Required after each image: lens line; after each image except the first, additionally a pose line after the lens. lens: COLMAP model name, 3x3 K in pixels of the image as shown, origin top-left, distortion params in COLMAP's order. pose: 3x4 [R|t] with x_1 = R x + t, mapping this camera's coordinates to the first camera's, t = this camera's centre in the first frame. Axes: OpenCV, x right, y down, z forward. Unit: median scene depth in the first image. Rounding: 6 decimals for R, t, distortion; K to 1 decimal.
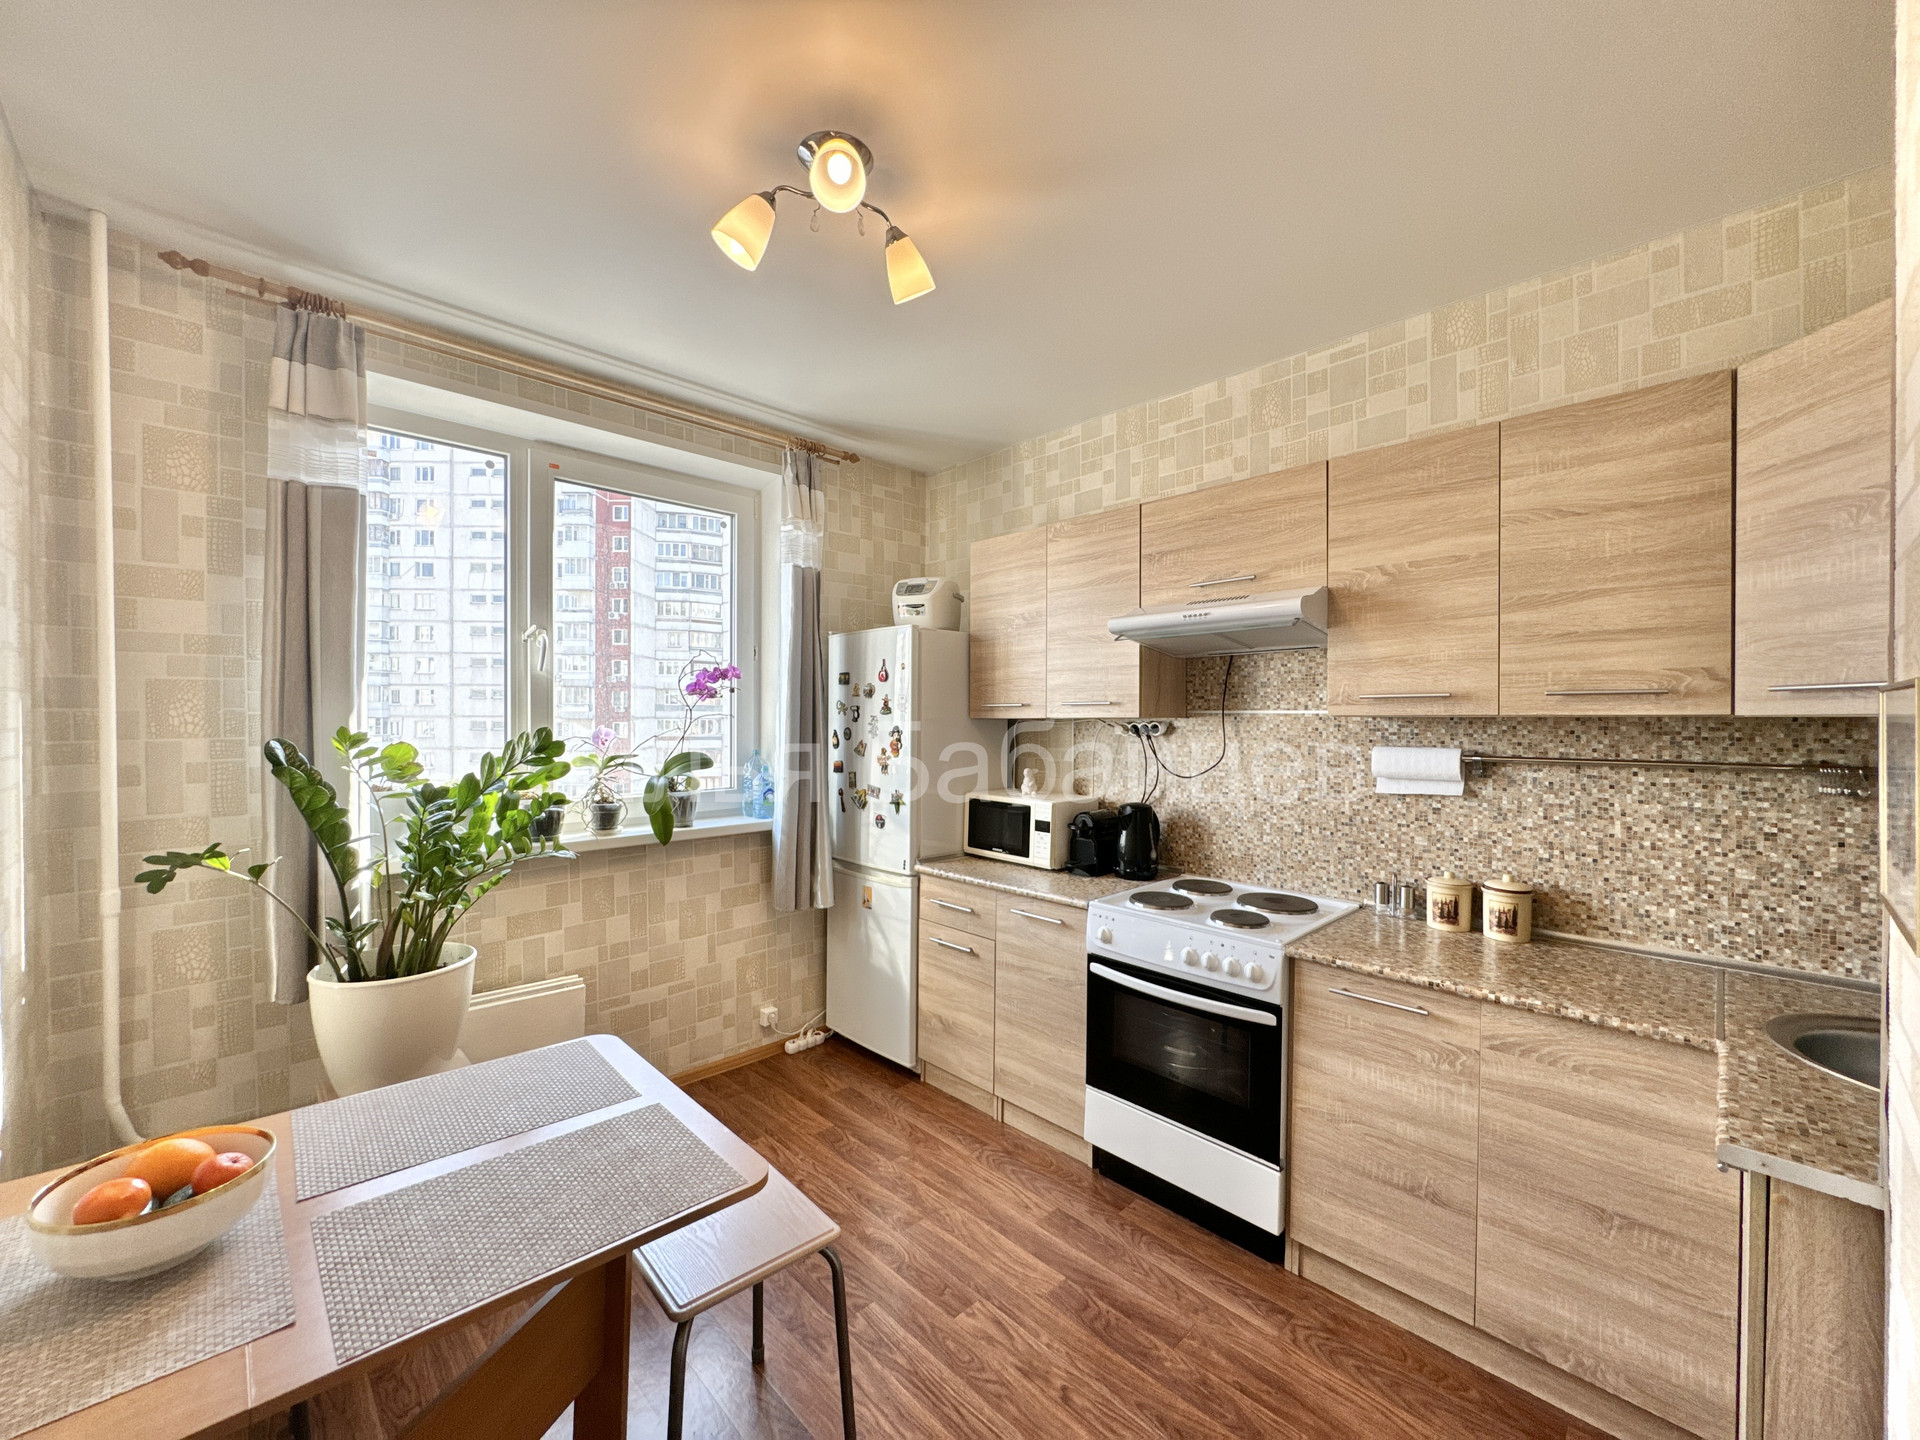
lens RADIAL K [[767.3, 0, 955.5], [0, 767.3, 718.3], [0, 0, 1]] dist [-0.006298, 0.000283]
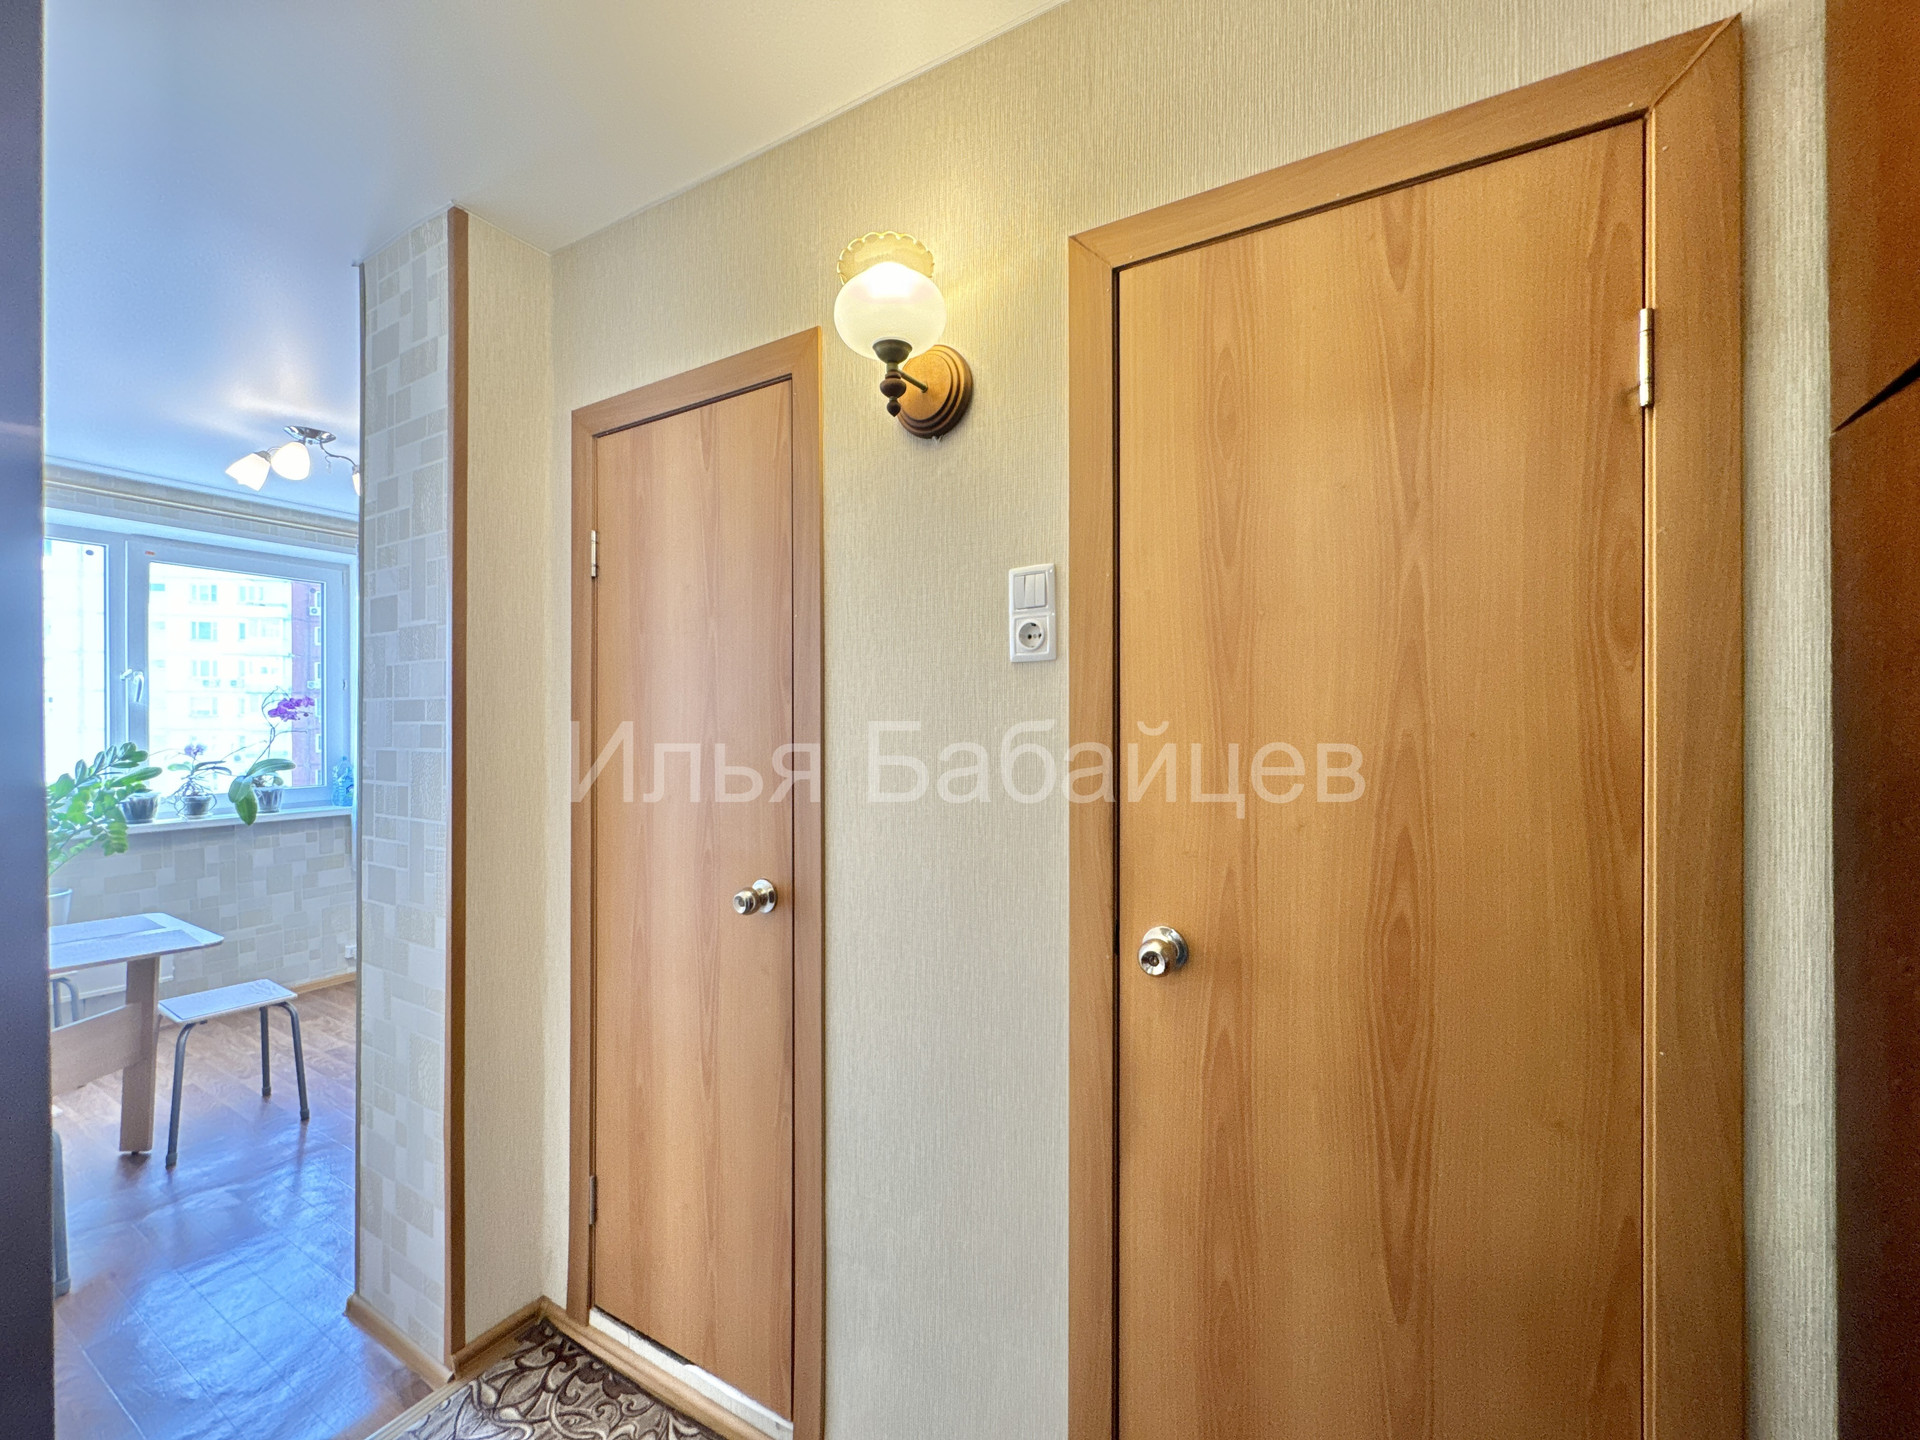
lens RADIAL K [[767.3, 0, 955.3], [0, 767.3, 719.4], [0, 0, 1]] dist [-0.006298, 0.000283]
pose [[0.963516, -0.009321, 0.267487, 0.583498], [0.010639, 0.999937, -0.003476, -0.011227], [-0.267438, 0.006195, 0.963555, -0.817825]]
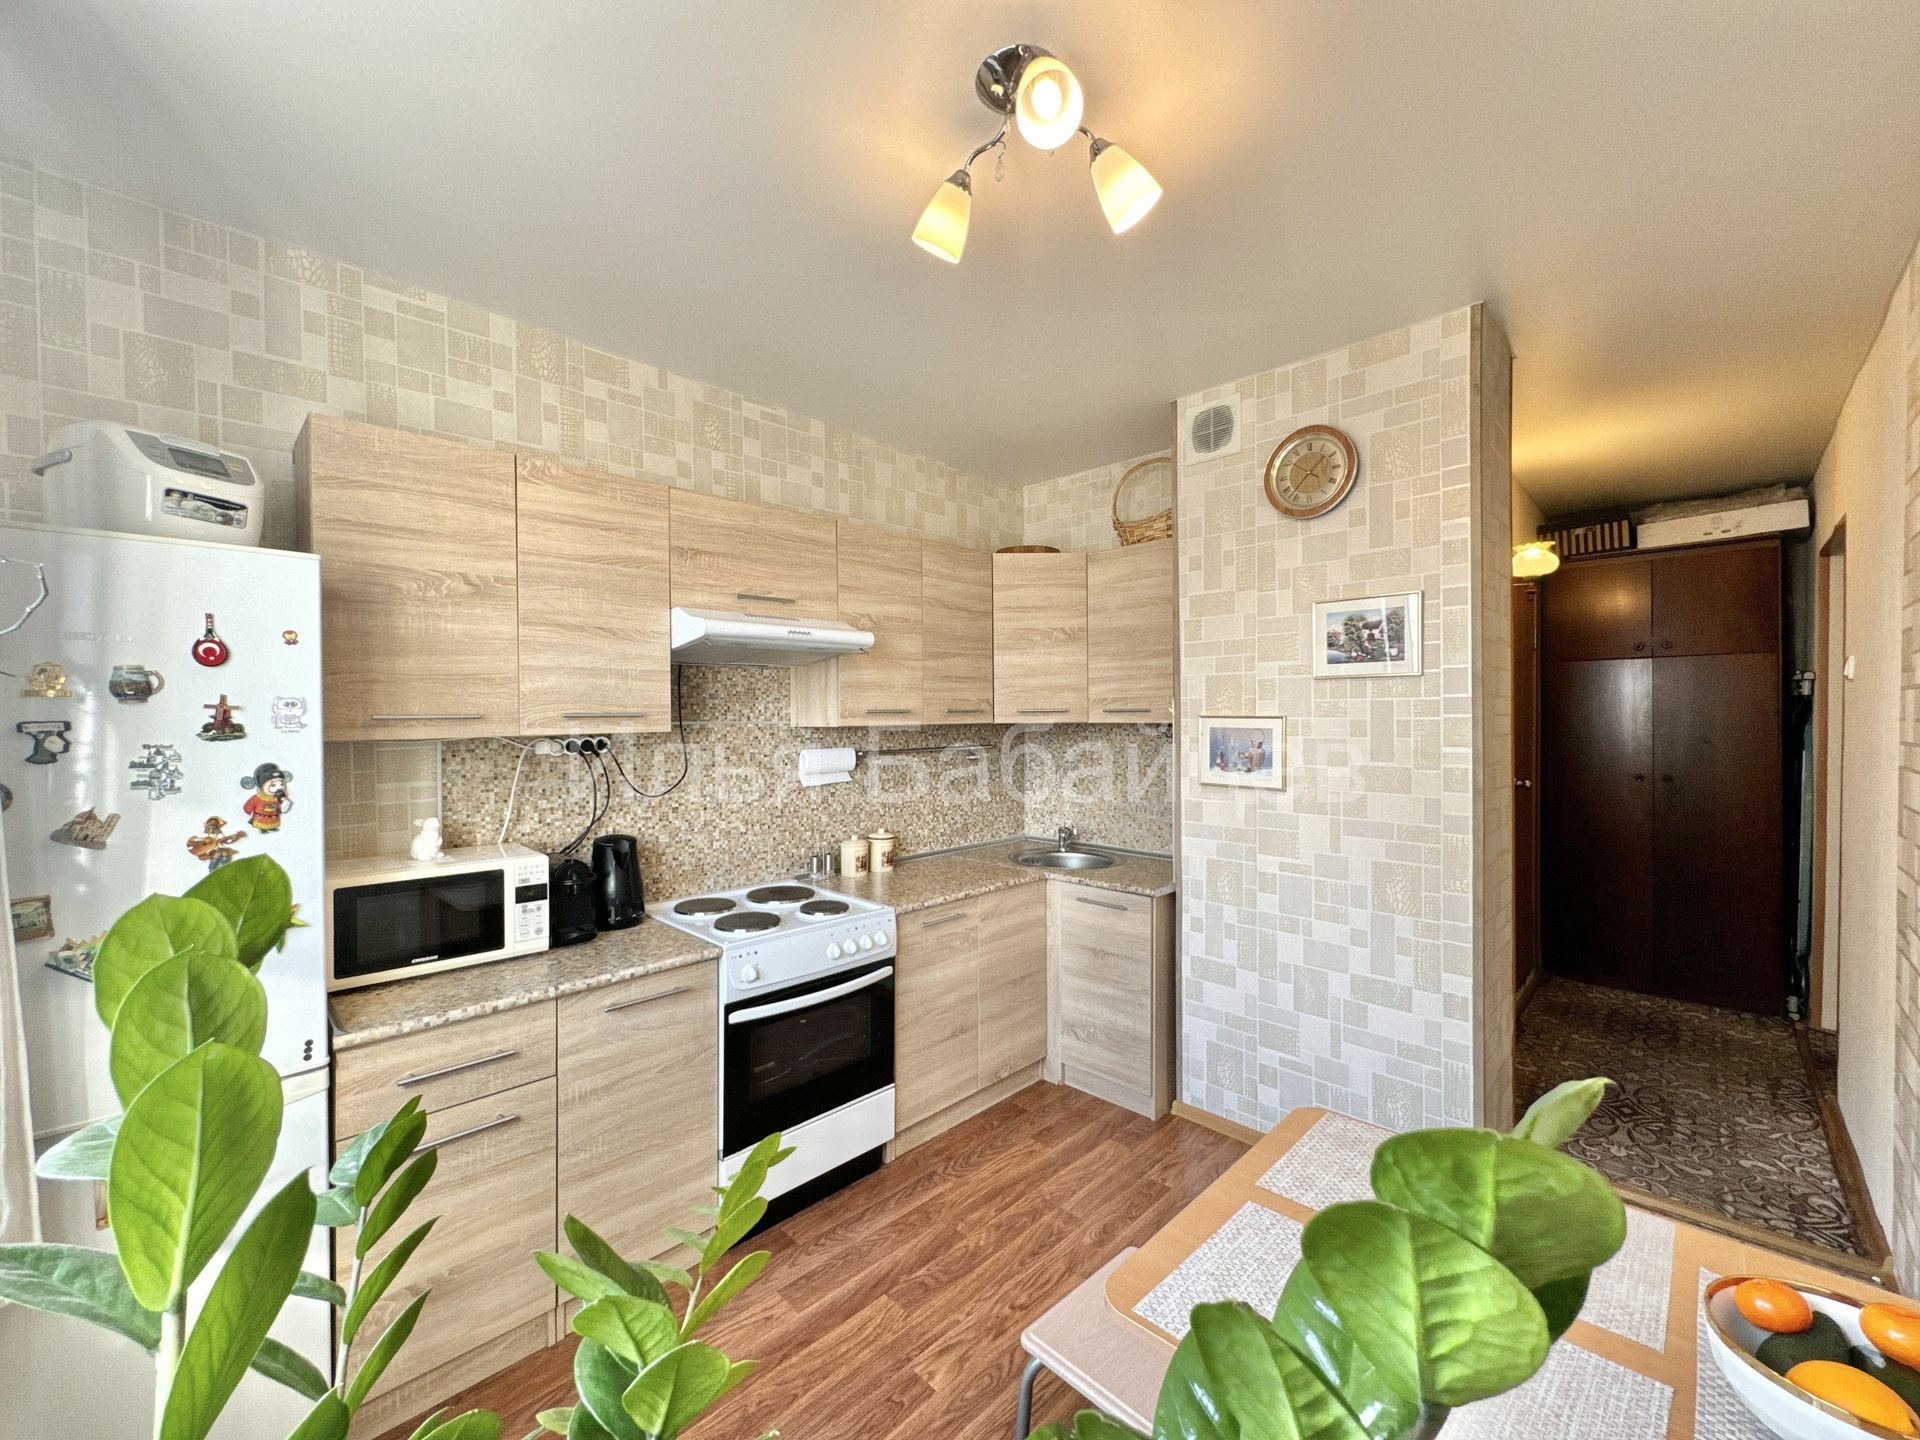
lens RADIAL K [[767.3, 0, 964.8], [0, 767.3, 719.1], [0, 0, 1]] dist [-0.006298, 0.000283]
pose [[-0.022664, -0.011403, 0.999678, -0.602141], [0.006412, 0.999913, 0.011551, -0.022025], [-0.999723, 0.006672, -0.022589, 0.648075]]
